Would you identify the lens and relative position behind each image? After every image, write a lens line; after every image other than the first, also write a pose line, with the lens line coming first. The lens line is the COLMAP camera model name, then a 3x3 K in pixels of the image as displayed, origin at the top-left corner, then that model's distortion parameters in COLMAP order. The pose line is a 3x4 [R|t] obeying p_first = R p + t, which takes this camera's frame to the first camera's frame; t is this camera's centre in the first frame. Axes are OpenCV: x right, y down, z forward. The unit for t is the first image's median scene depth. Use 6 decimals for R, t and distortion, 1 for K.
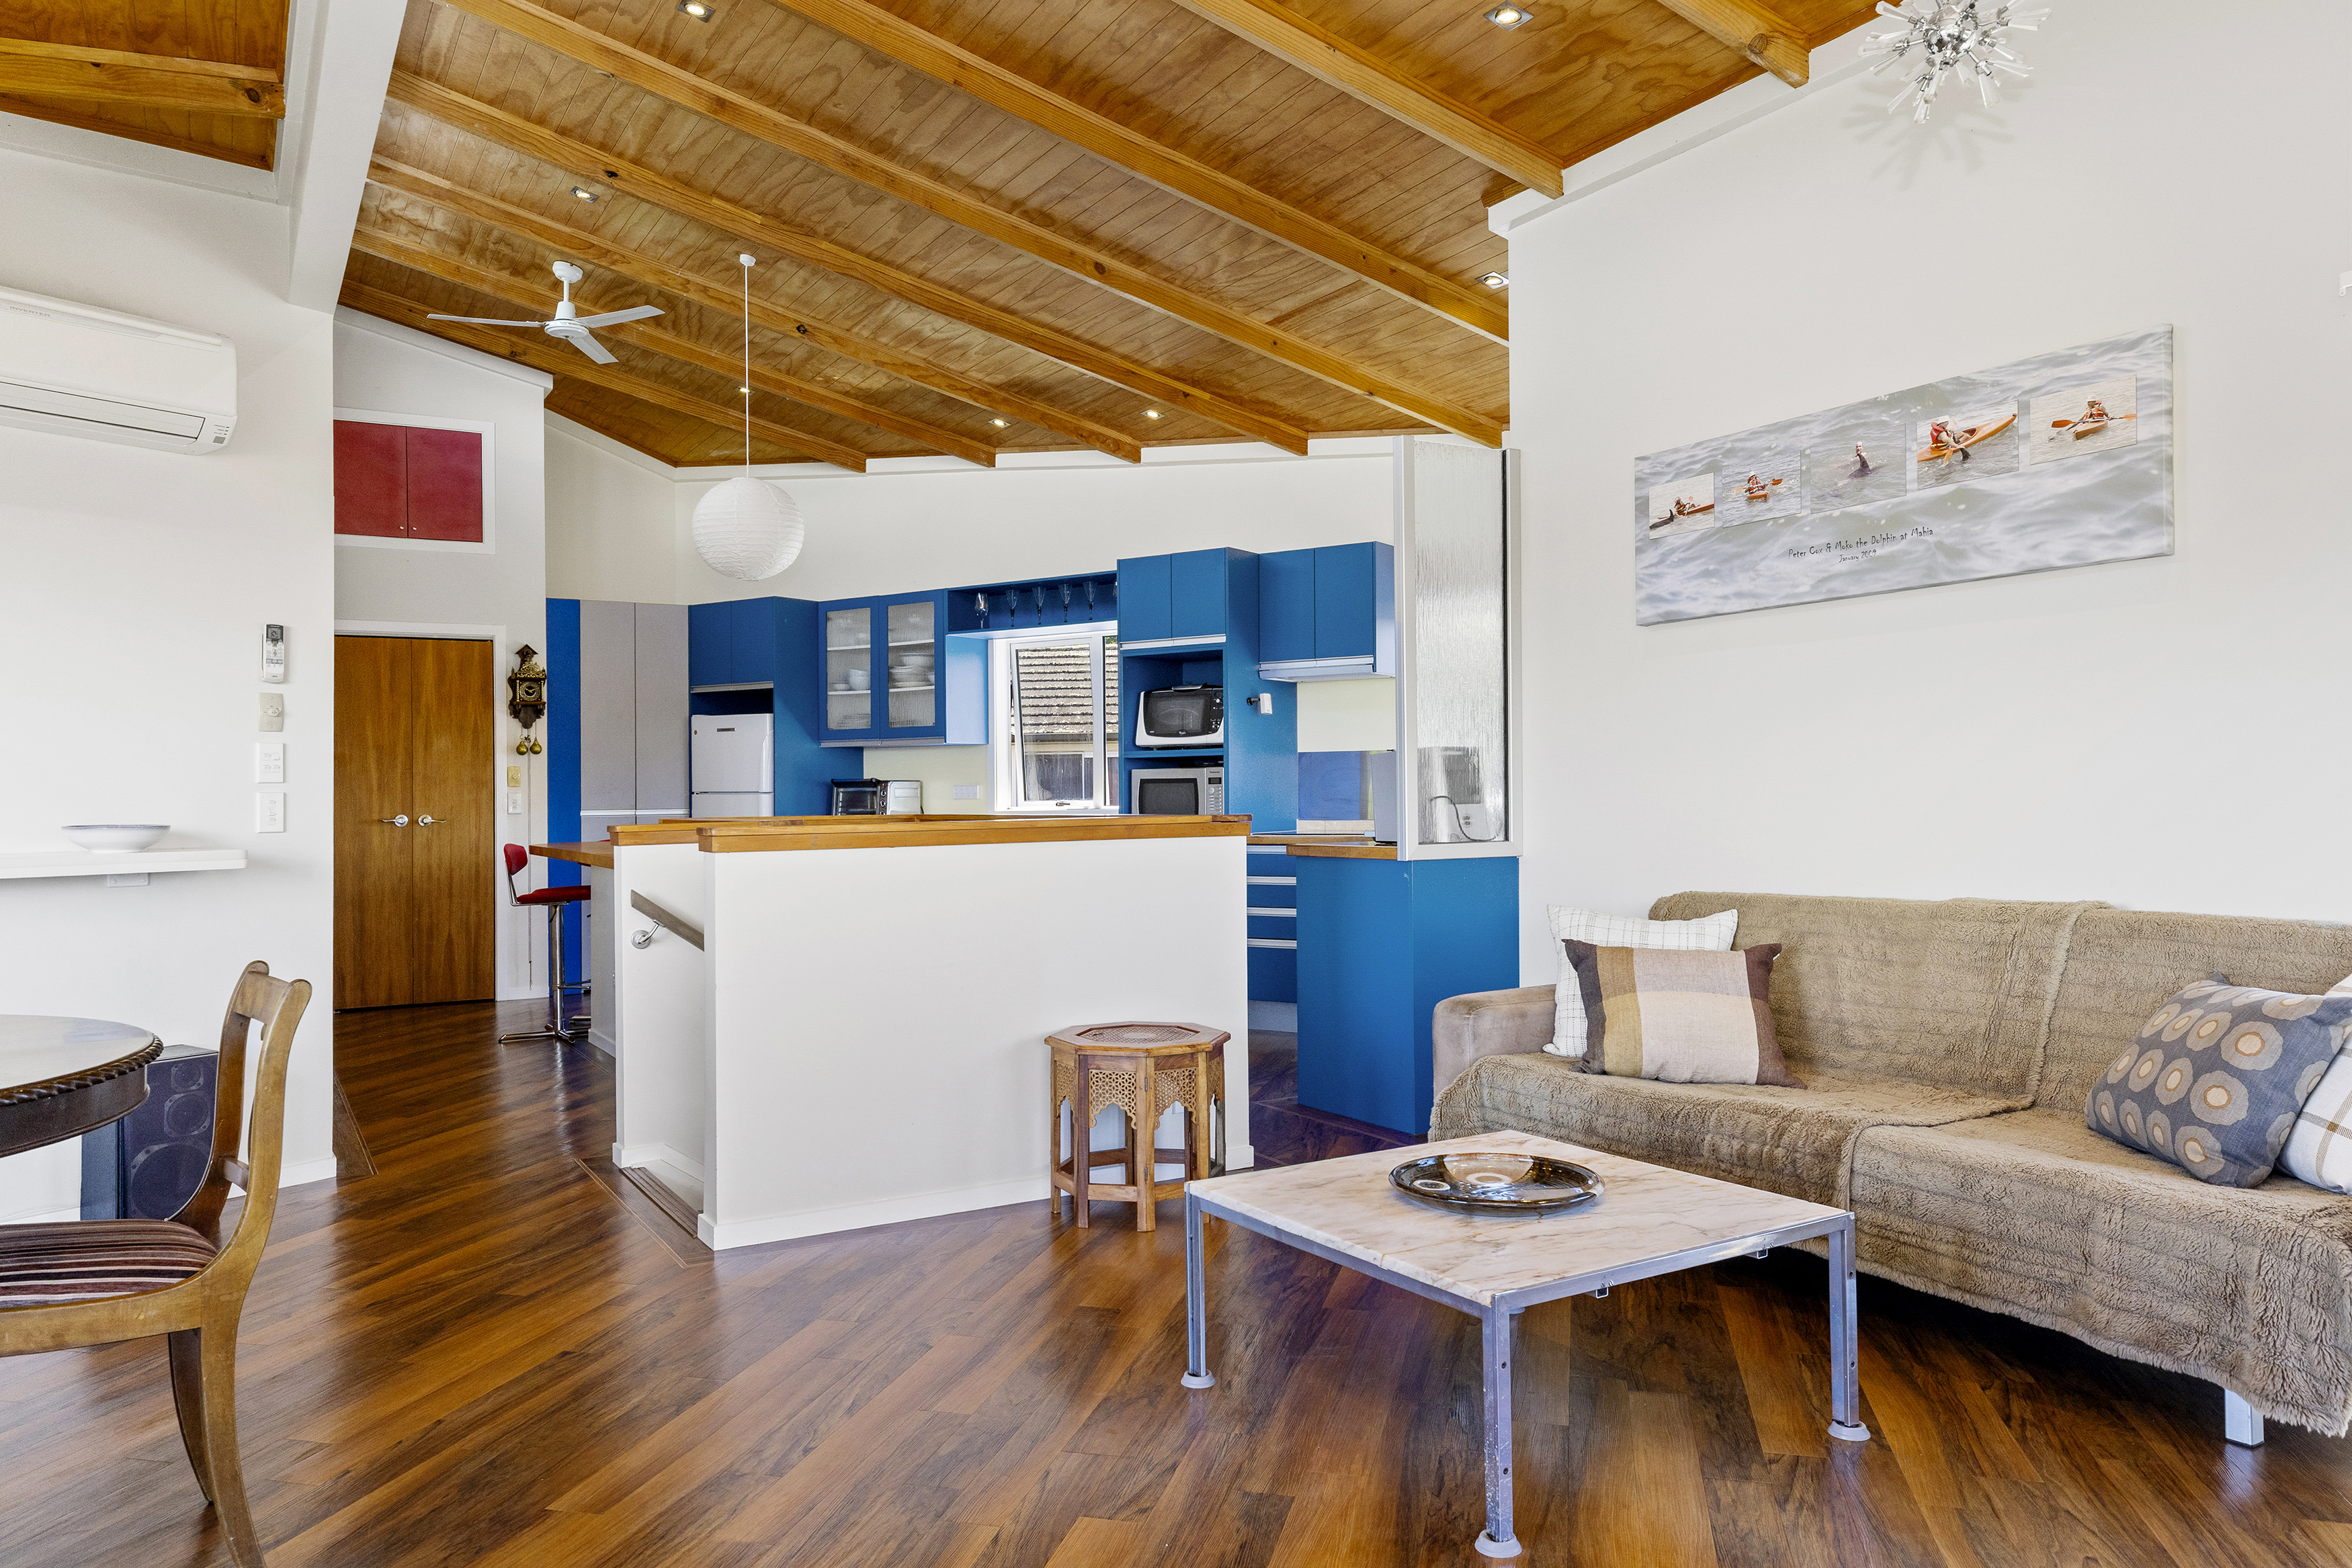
lens RADIAL K [[1691.1, 0, 1172.7], [0, 1691.1, 778.3], [0, 0, 1]] dist [-0.021769, 0.002794]
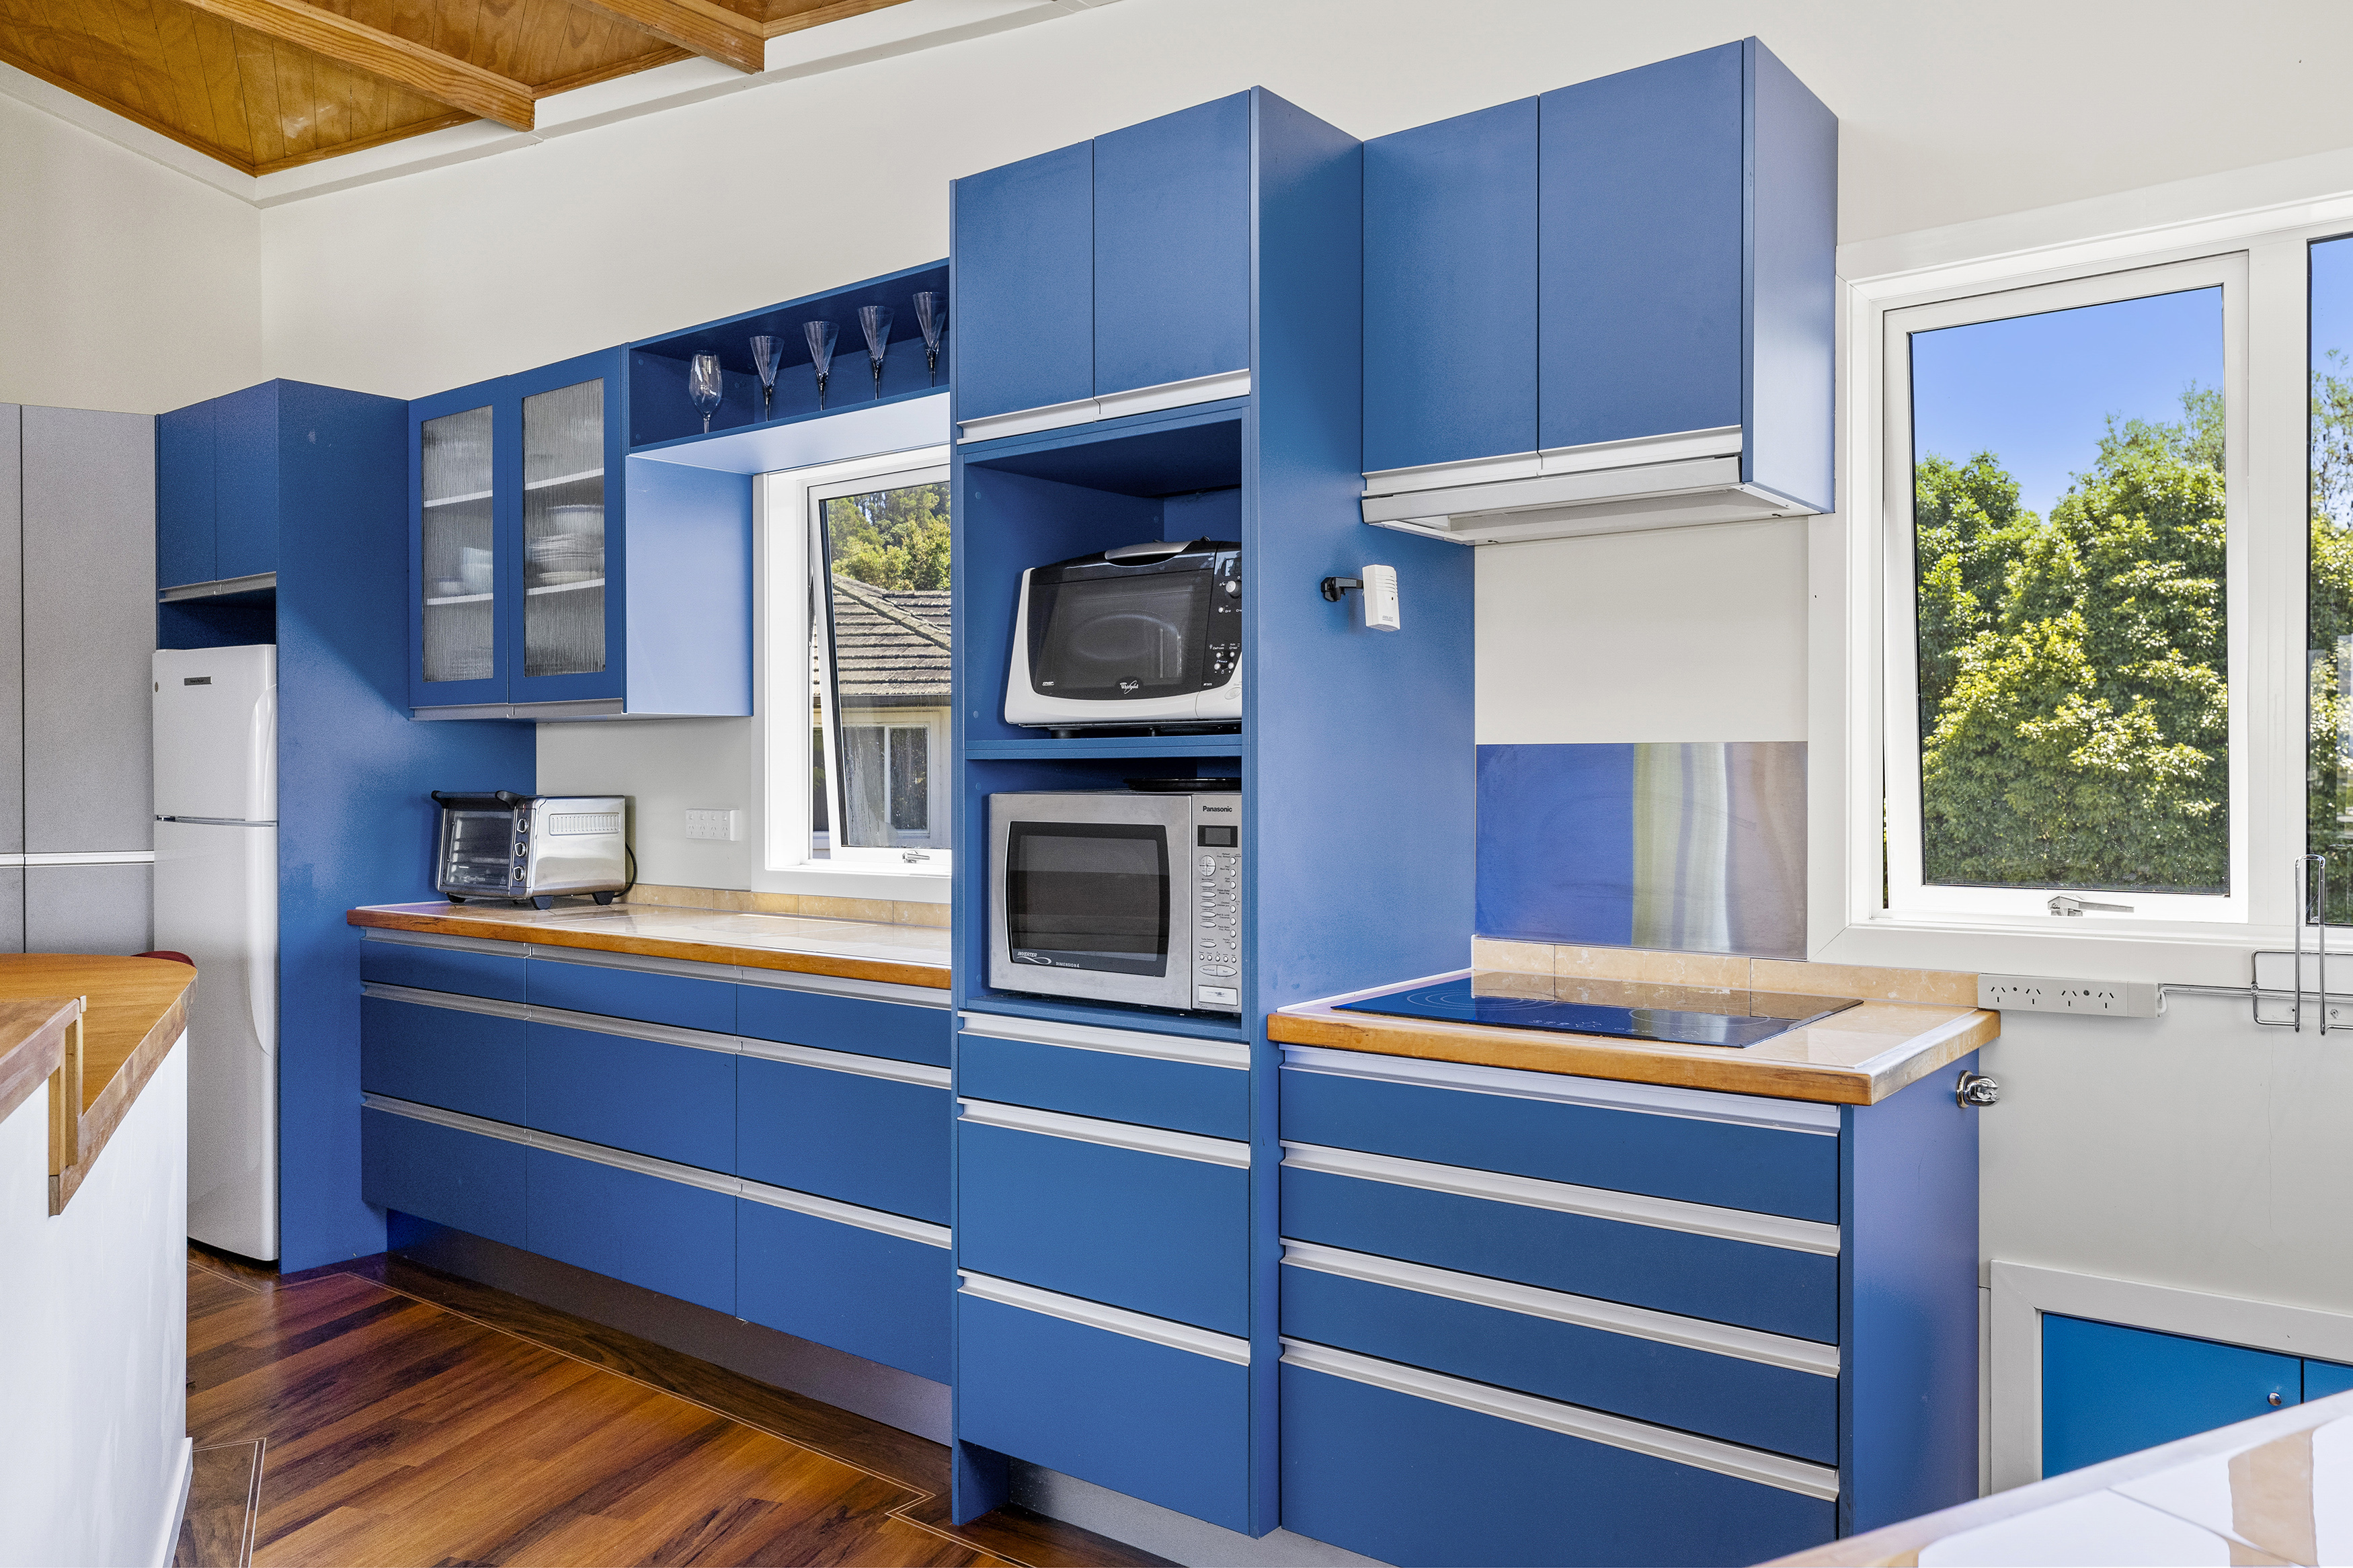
lens RADIAL K [[1789.8, 0, 1184.0], [0, 1789.8, 777.0], [0, 0, 1]] dist [0.005862, 0.000764]
pose [[0.997270, 0.008237, -0.073380, 0.041023], [-0.007234, 0.999877, 0.013915, -0.013474], [0.073486, -0.013346, 0.997207, 0.624252]]
